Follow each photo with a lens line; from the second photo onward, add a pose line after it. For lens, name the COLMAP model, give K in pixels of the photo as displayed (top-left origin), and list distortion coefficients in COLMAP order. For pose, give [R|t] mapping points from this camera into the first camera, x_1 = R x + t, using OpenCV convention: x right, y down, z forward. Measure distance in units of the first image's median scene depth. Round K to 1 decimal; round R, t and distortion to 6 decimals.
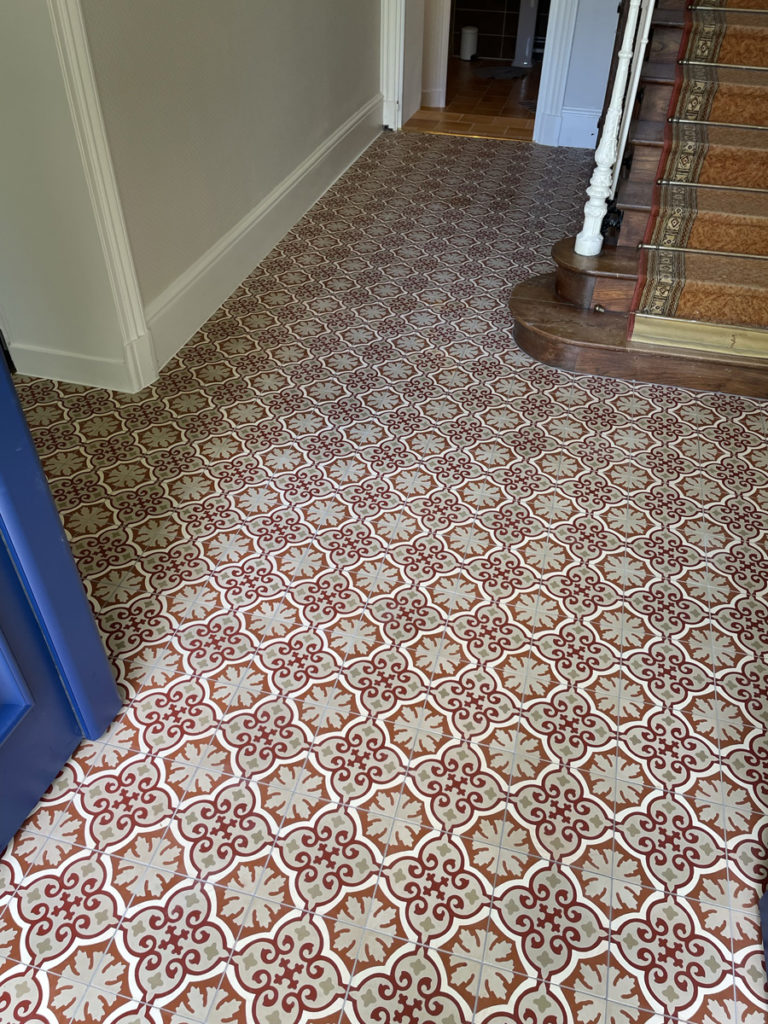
lens RADIAL K [[765.6, 0, 378.9], [0, 765.6, 508.6], [0, 0, 1]] dist [0.084939, -0.108163]
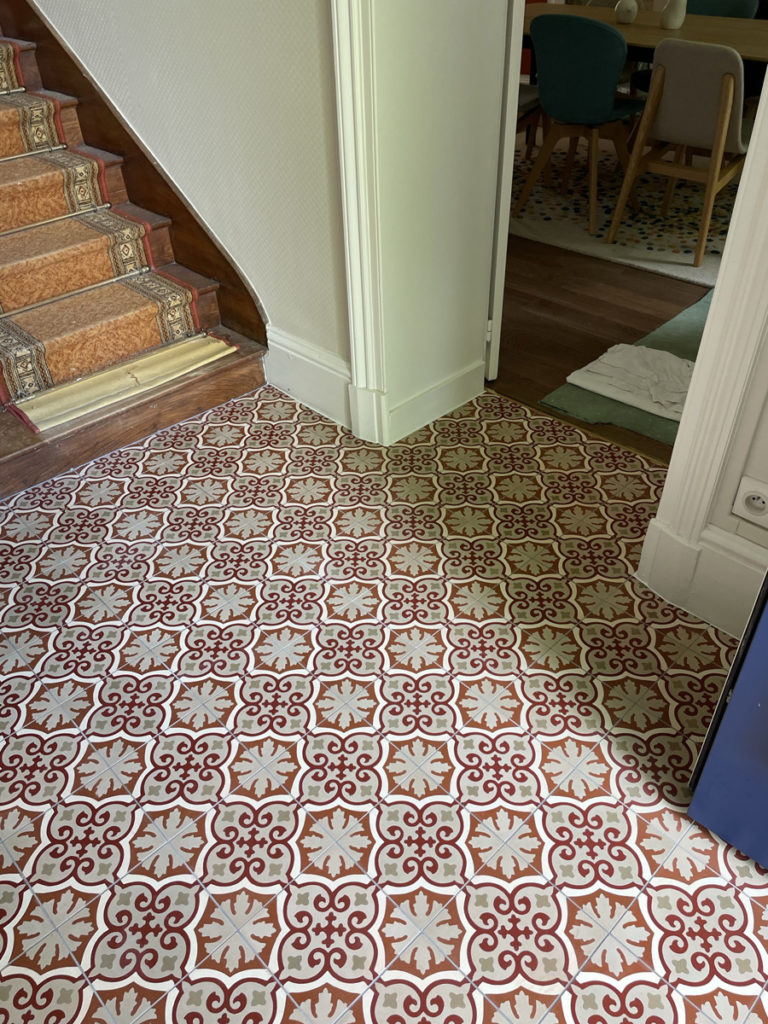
lens RADIAL K [[765.6, 0, 378.9], [0, 765.6, 508.6], [0, 0, 1]] dist [0.084939, -0.108163]
pose [[0.511439, -0.550470, 0.659859, -0.072595], [0.585047, 0.785487, 0.201818, -0.112594], [-0.629405, 0.282831, 0.723779, 0.219357]]
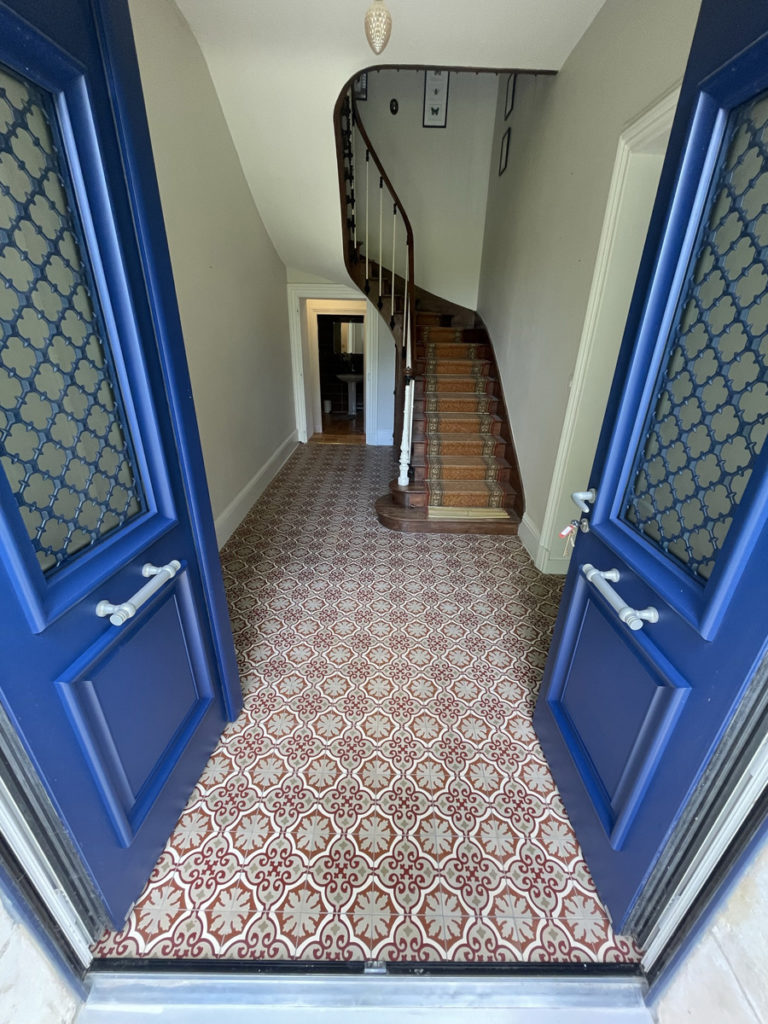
lens RADIAL K [[404.2, 0, 379.7], [0, 404.2, 508.7], [0, 0, 1]] dist [-0.001503, -0.000123]
pose [[0.969960, -0.096191, 0.223440, -0.097478], [0.155365, 0.951725, -0.264727, 0.065849], [-0.187189, 0.291489, 0.938080, -0.148378]]
